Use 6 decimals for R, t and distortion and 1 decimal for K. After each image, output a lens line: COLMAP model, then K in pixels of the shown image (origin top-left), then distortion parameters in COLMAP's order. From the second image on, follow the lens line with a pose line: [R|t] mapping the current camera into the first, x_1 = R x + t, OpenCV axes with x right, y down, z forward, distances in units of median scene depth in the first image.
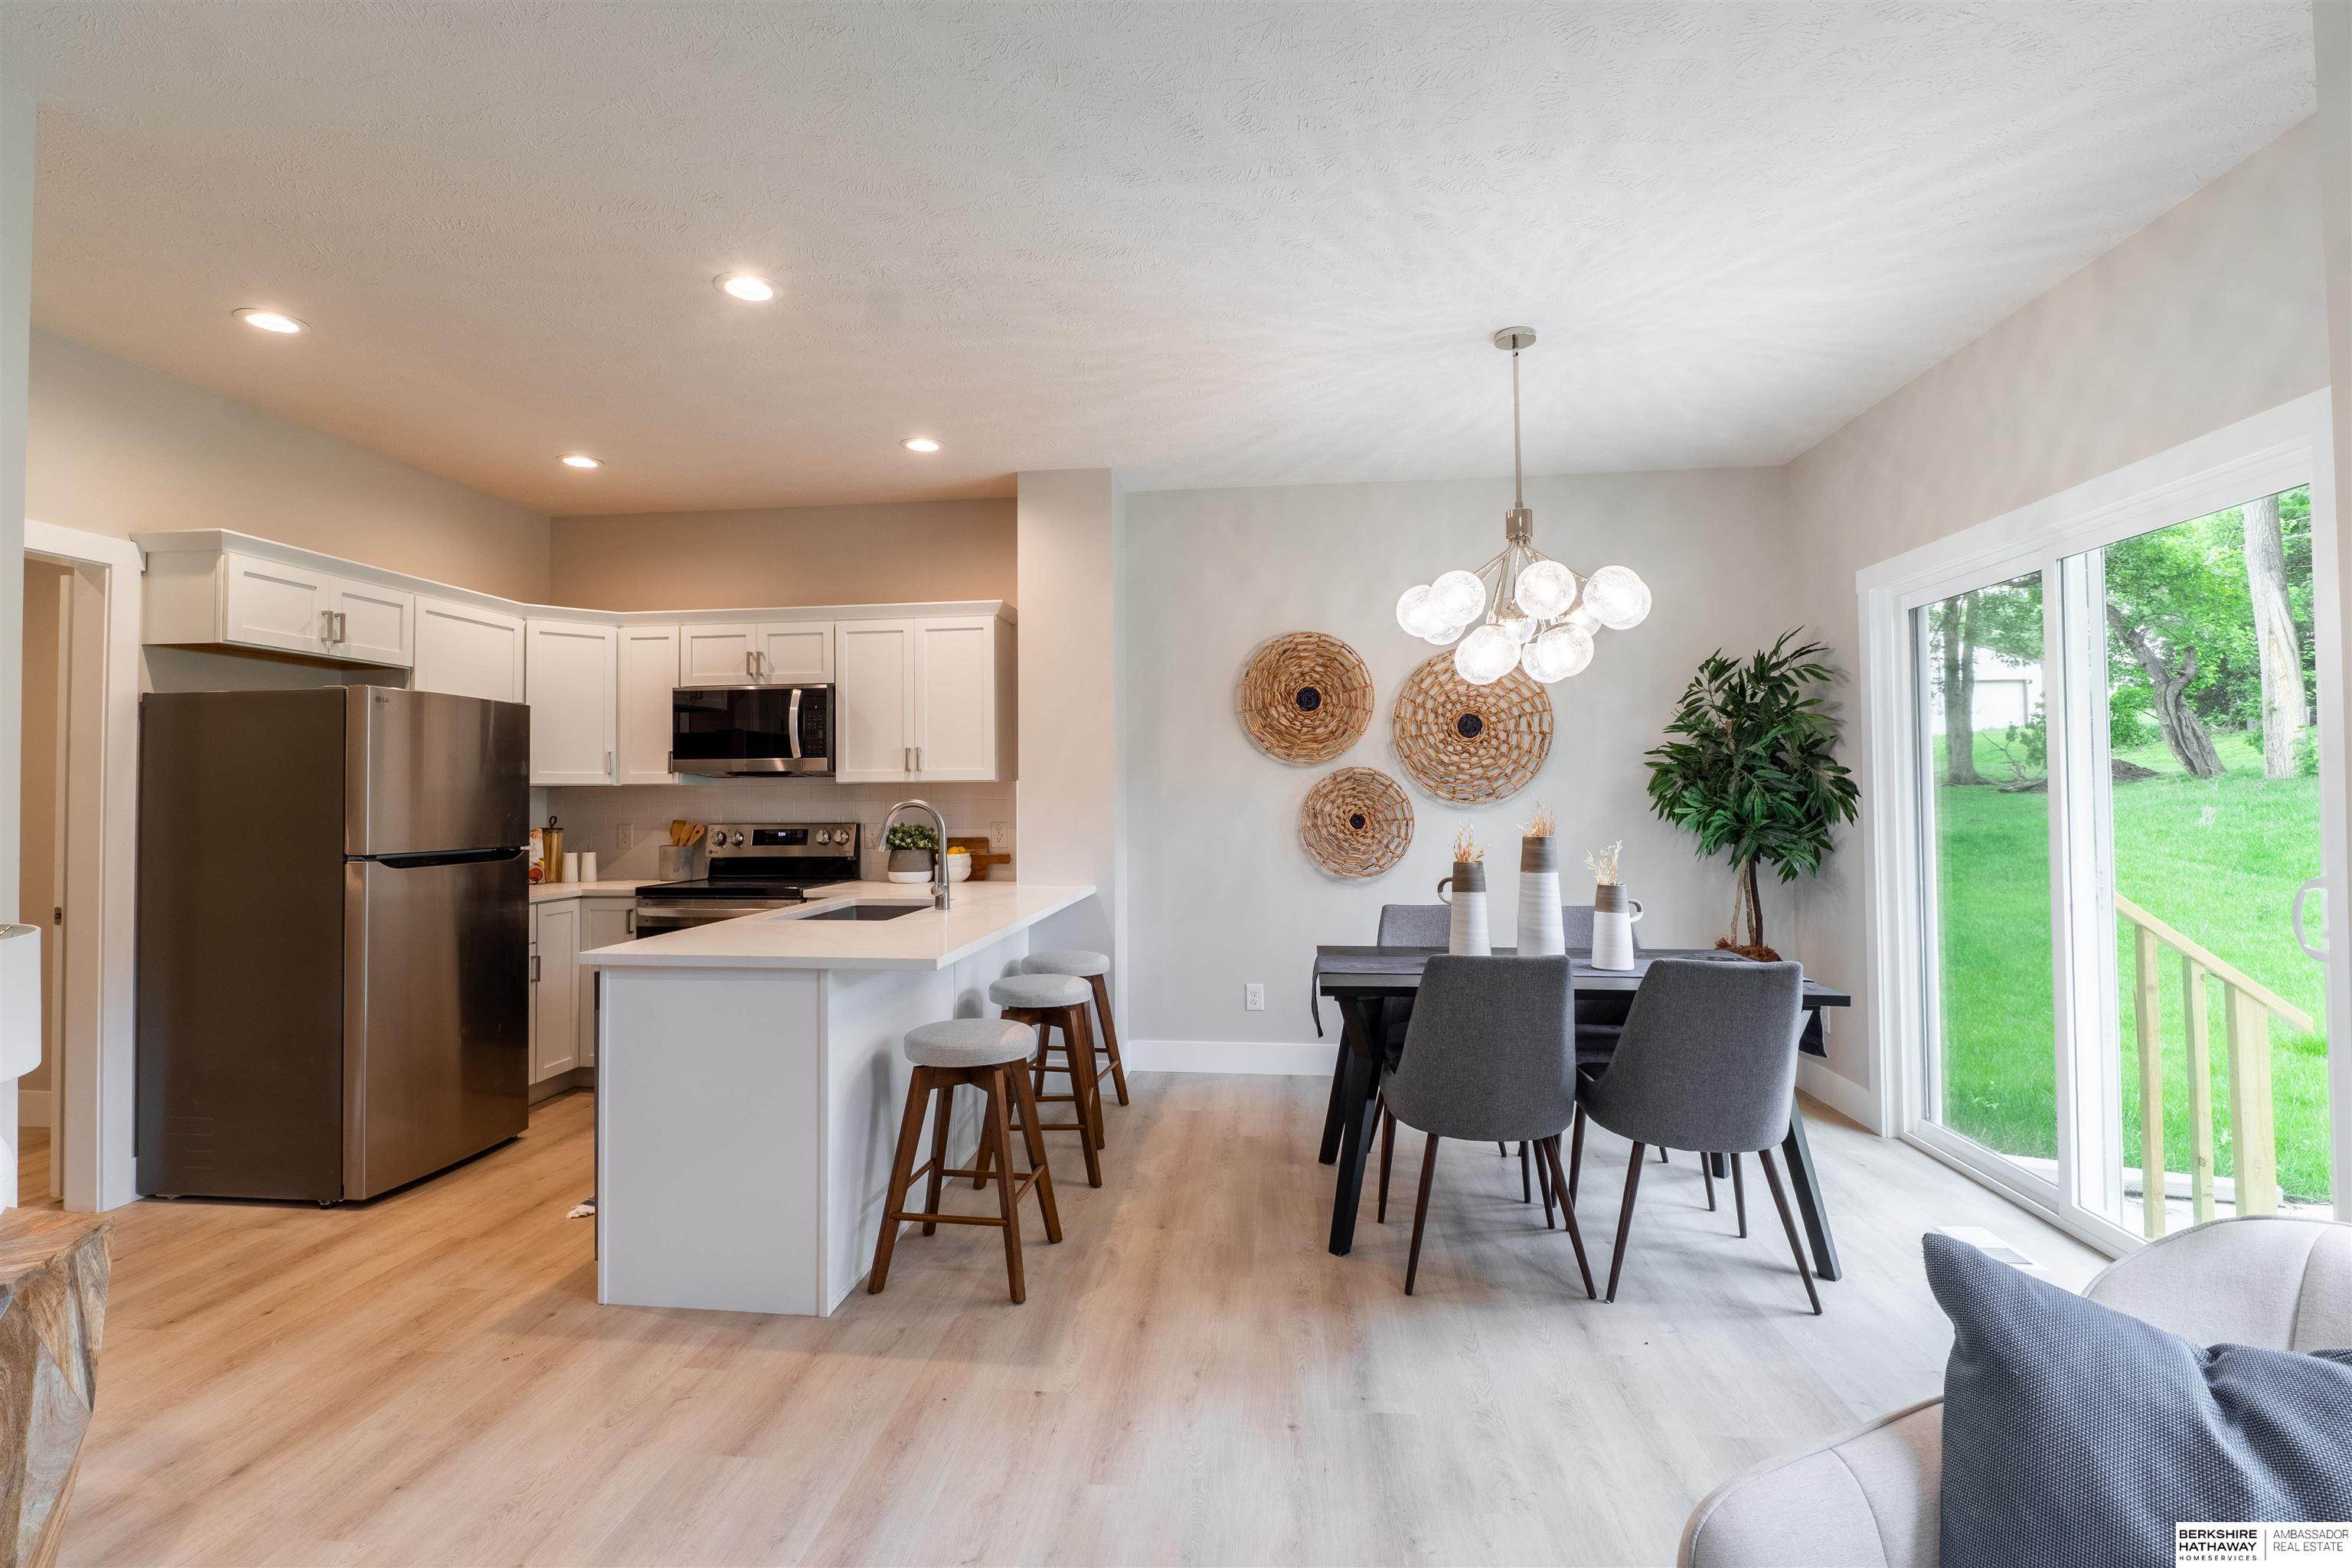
lens RADIAL K [[1087.9, 0, 1161.0], [0, 1087.9, 769.6], [0, 0, 1]] dist [-0.004733, -0.000344]
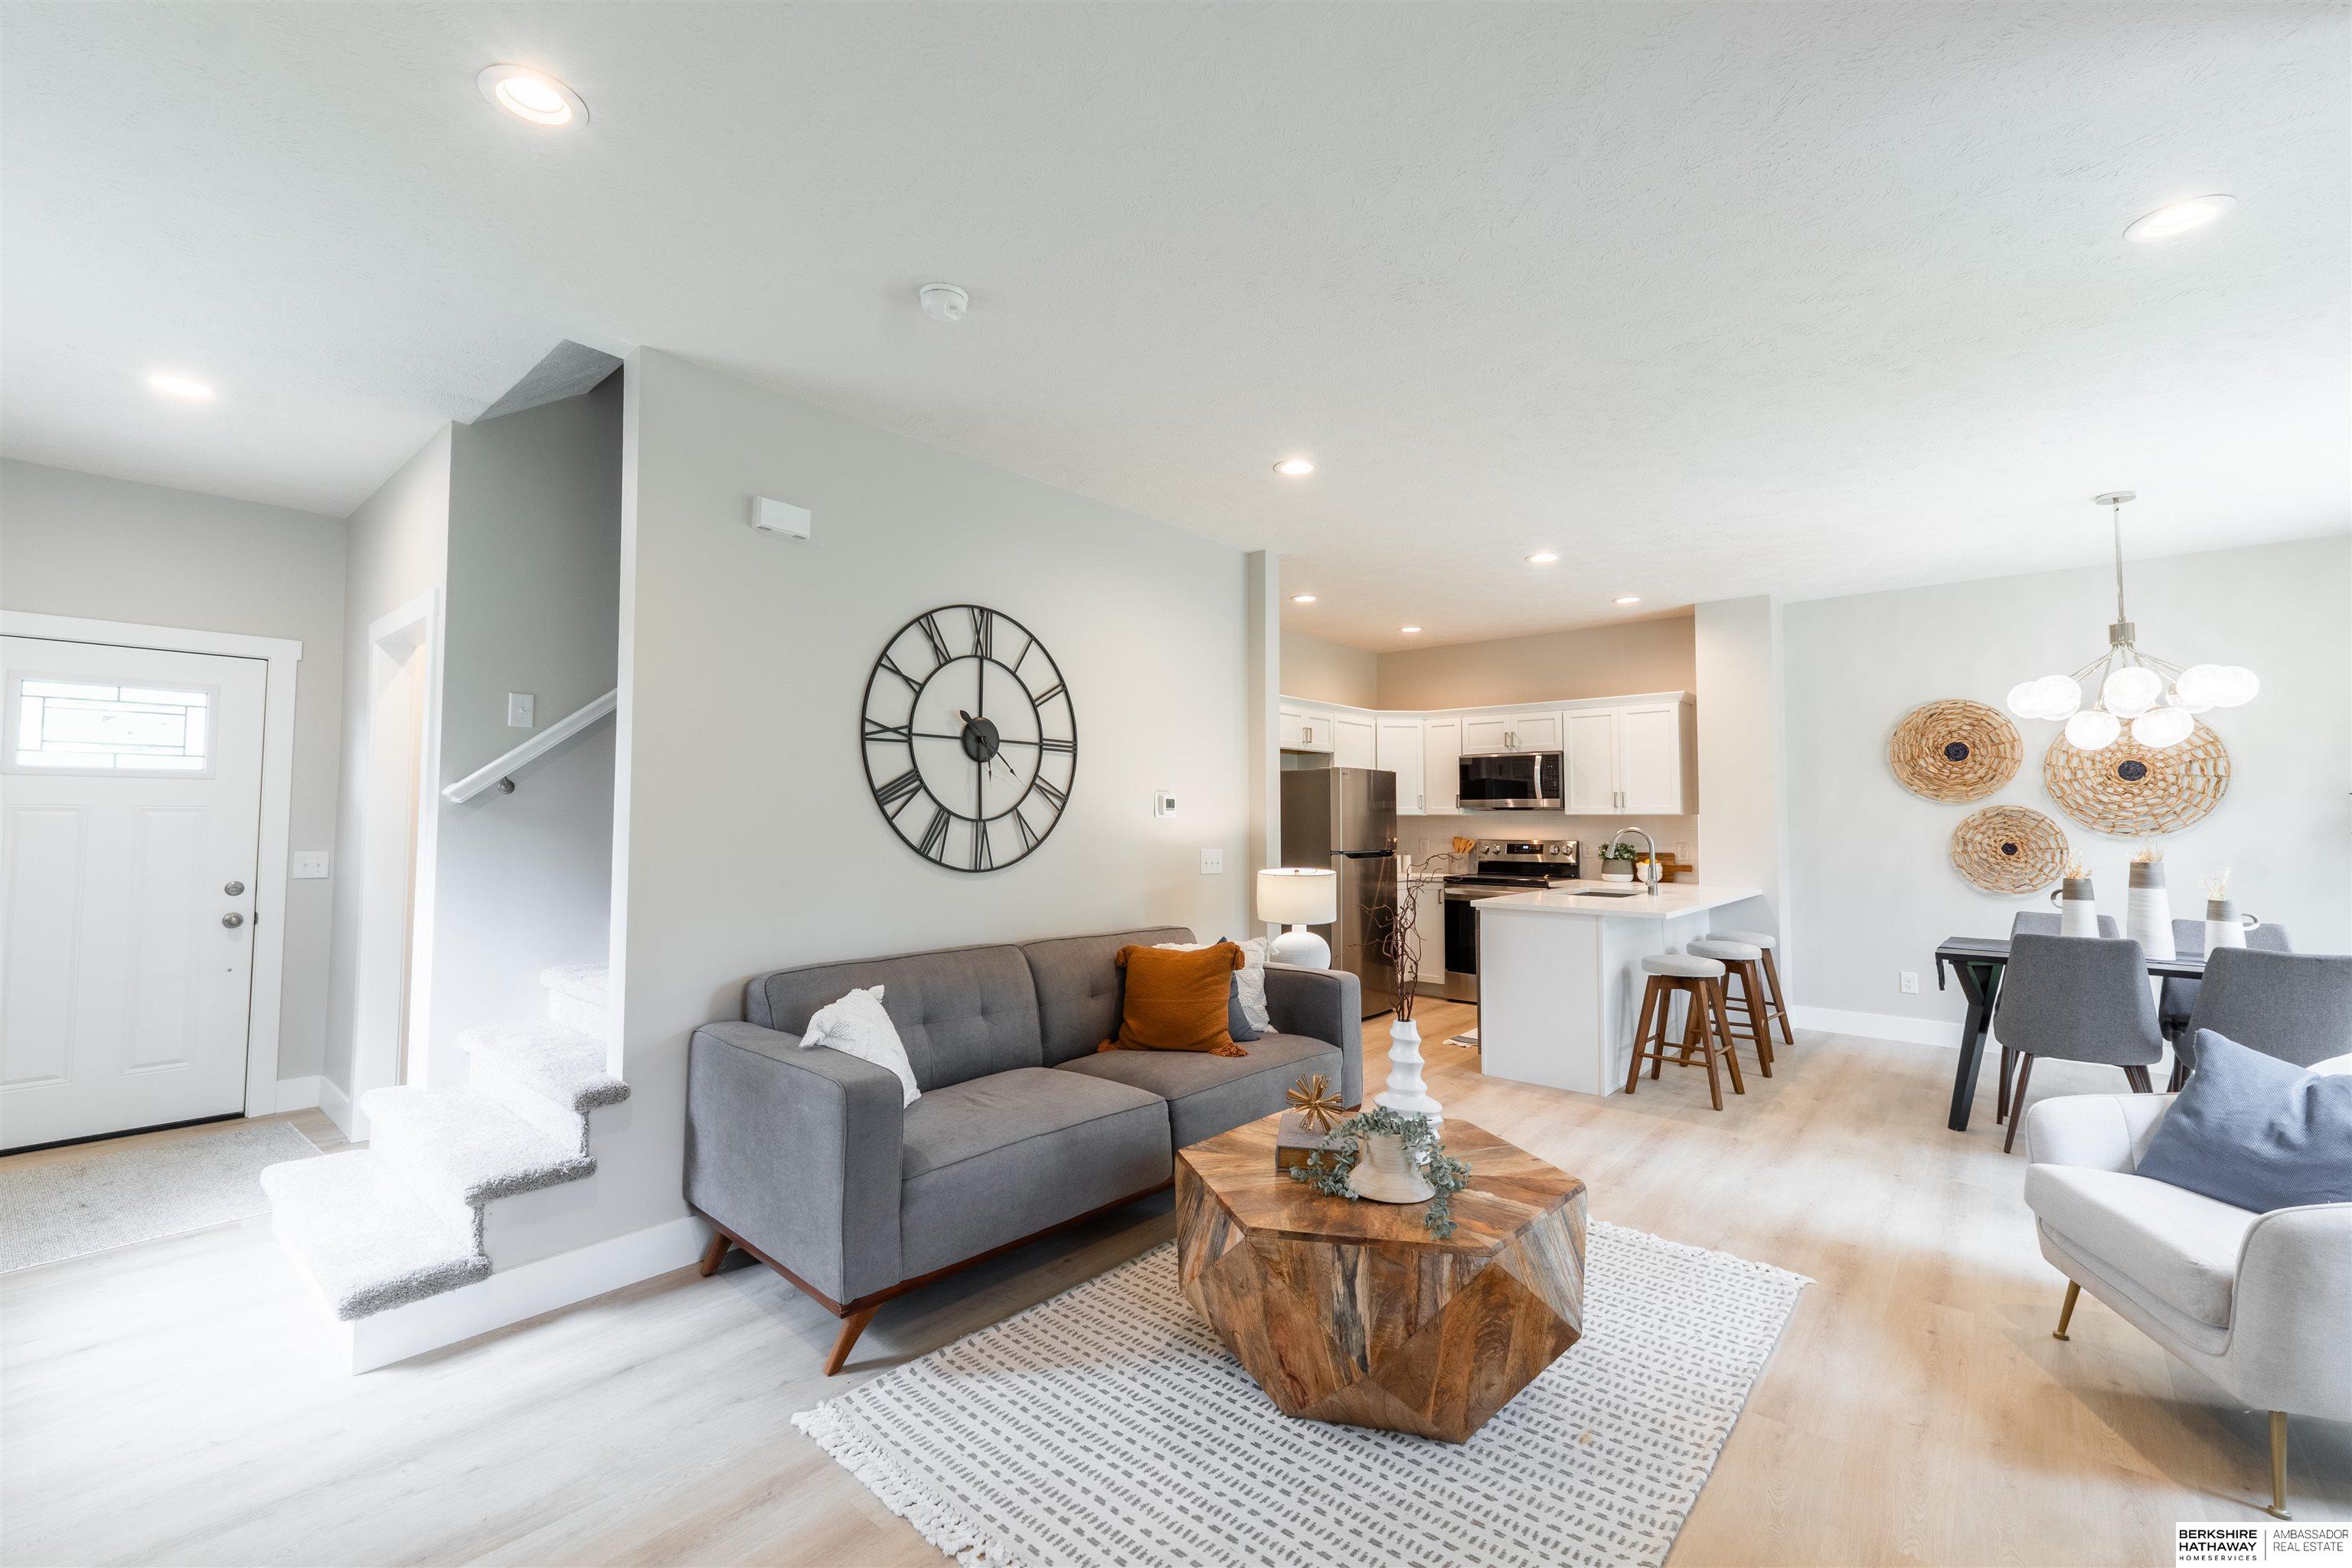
lens RADIAL K [[975.0, 0, 1170.4], [0, 975.0, 769.2], [0, 0, 1]] dist [0.007624, -0.000460]
pose [[0.824756, -0.018810, -0.565176, 0.025707], [0.004865, 0.999646, -0.026171, -0.019557], [0.565468, 0.018835, 0.824555, -0.482902]]
